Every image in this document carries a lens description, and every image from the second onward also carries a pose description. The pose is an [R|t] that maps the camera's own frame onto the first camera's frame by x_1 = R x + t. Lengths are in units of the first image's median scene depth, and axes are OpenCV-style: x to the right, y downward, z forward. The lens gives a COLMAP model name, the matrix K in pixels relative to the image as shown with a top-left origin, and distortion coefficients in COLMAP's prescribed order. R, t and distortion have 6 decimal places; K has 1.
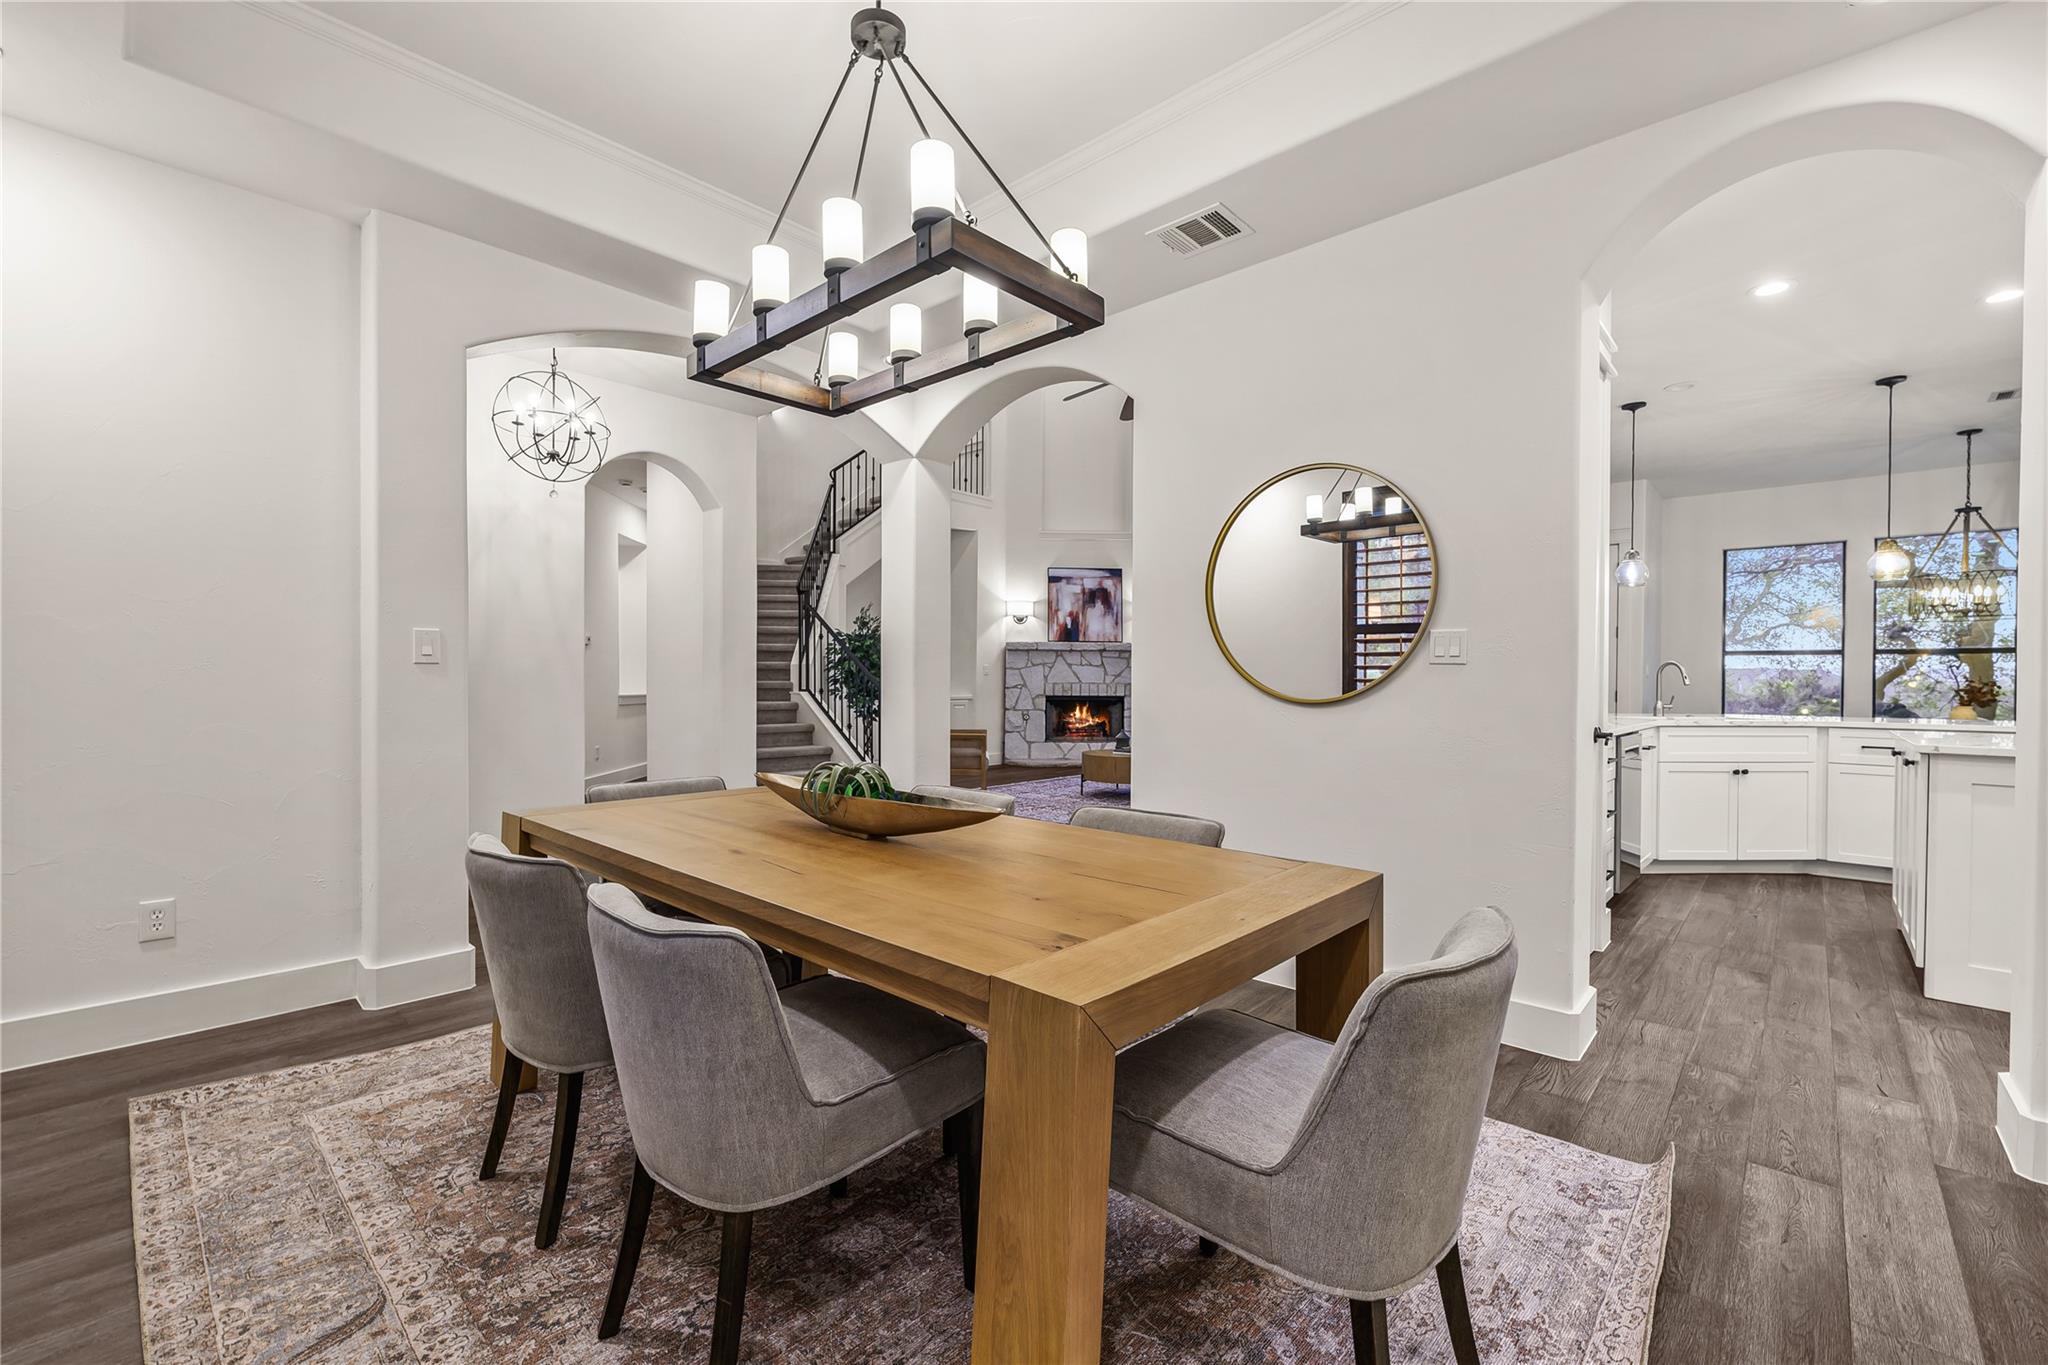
lens RADIAL K [[861.0, 0, 1019.2], [0, 861.0, 684.8], [0, 0, 1]] dist [0.000503, 0.000285]
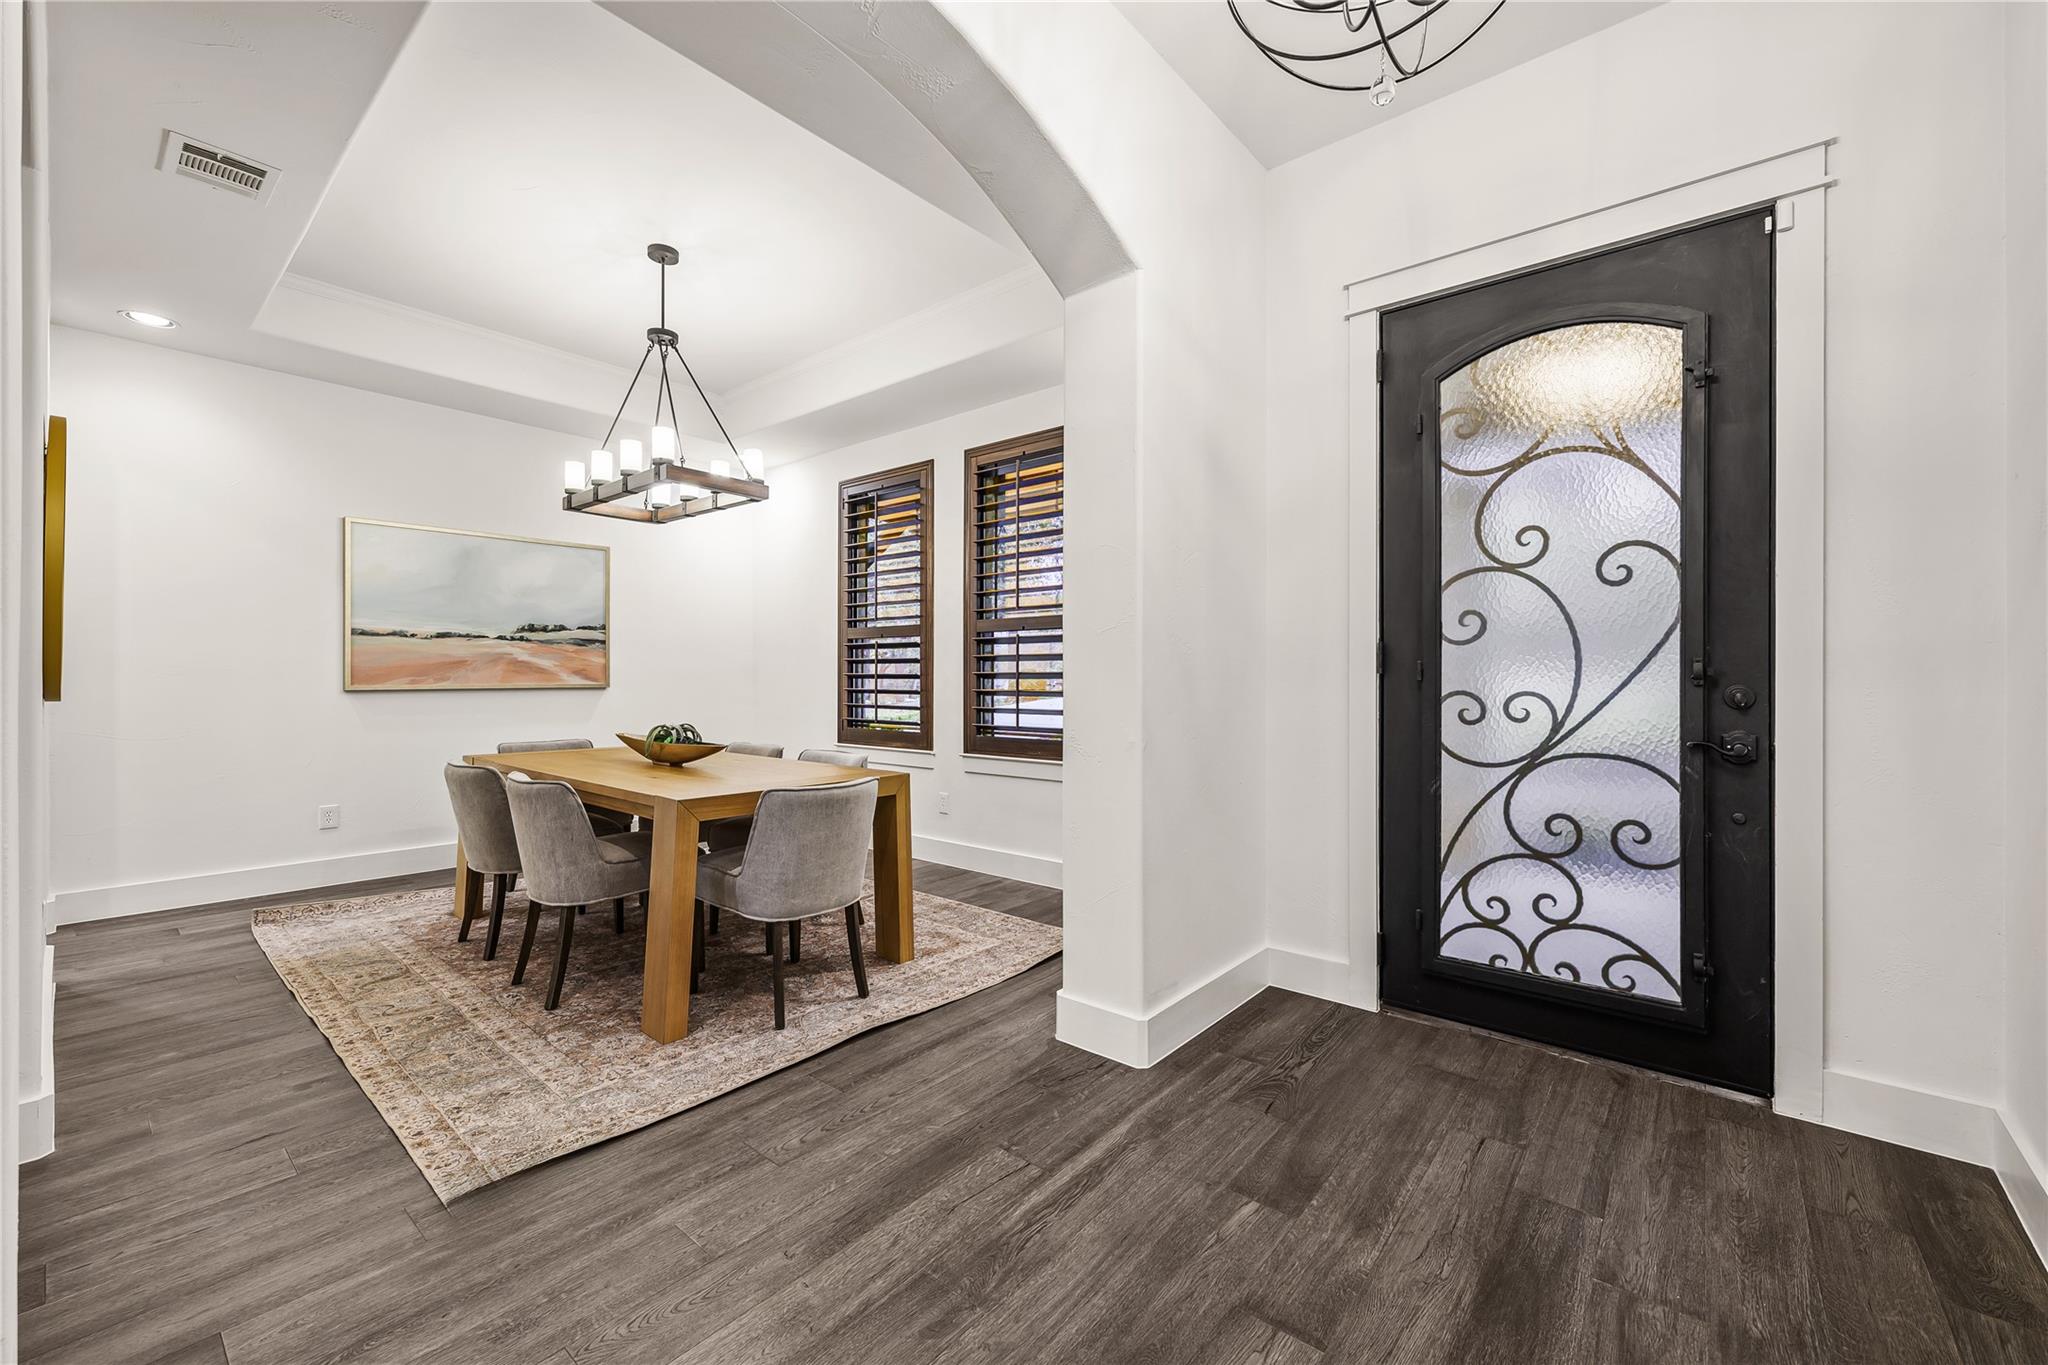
lens RADIAL K [[817.7, 0, 1014.5], [0, 817.7, 678.5], [0, 0, 1]] dist [0.001480, -0.000238]
pose [[-0.998959, -0.009217, -0.044684, -0.152005], [-0.009467, 0.999941, 0.005380, -0.004533], [0.044632, 0.005797, -0.998987, 0.504236]]
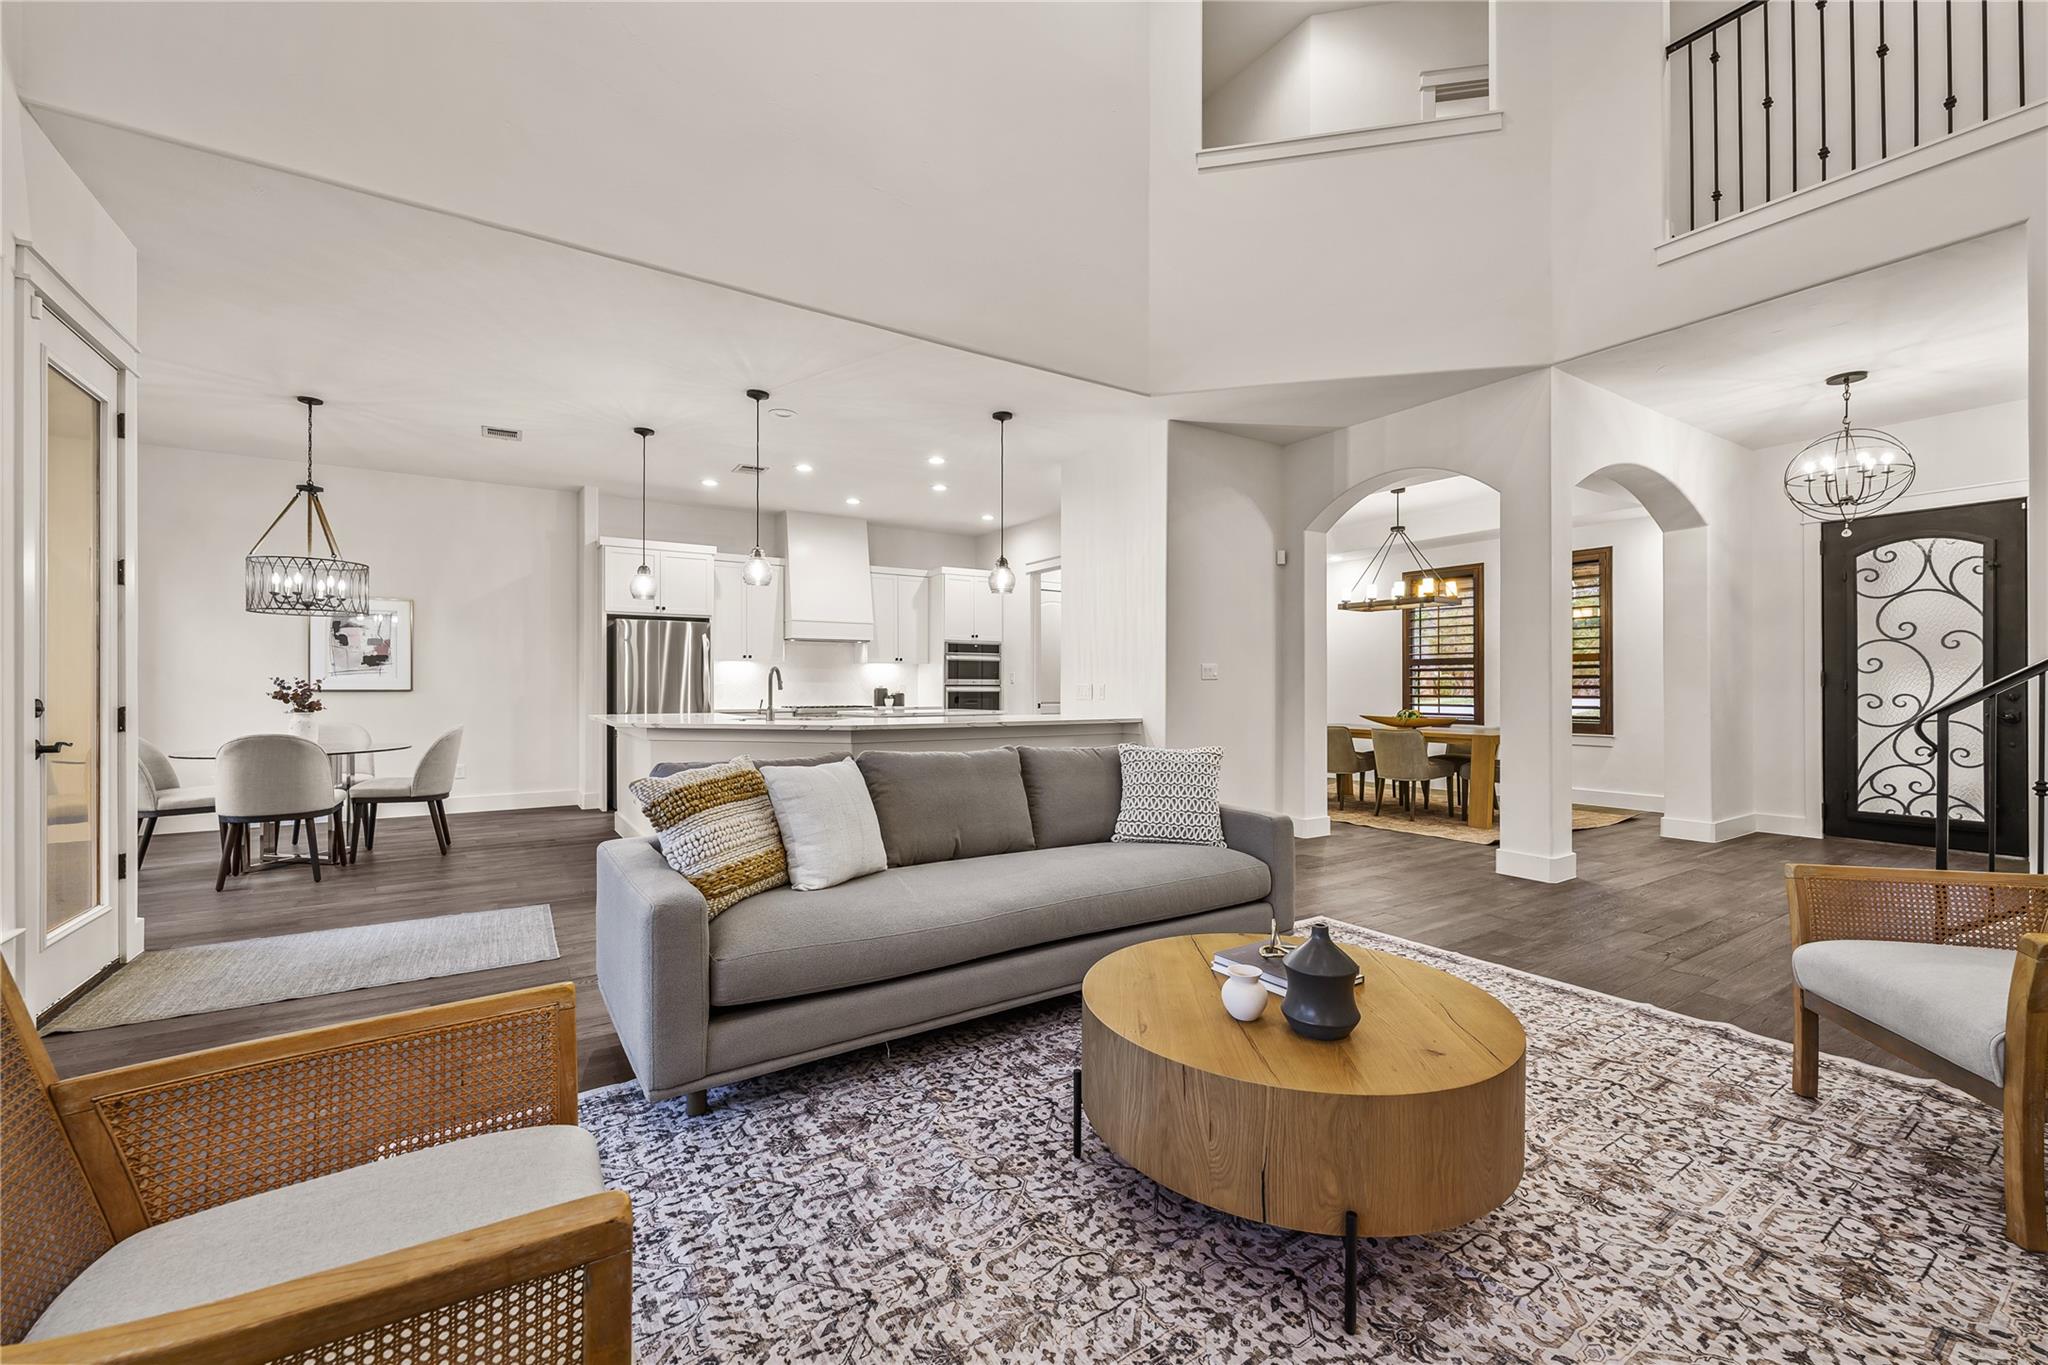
lens RADIAL K [[817.7, 0, 1021.5], [0, 817.7, 684.1], [0, 0, 1]] dist [0.001480, -0.000238]
pose [[-0.968965, -0.006191, 0.247122, 0.108536], [-0.005657, 0.999980, 0.002870, -0.005505], [-0.247135, 0.001383, -0.968980, 0.922386]]
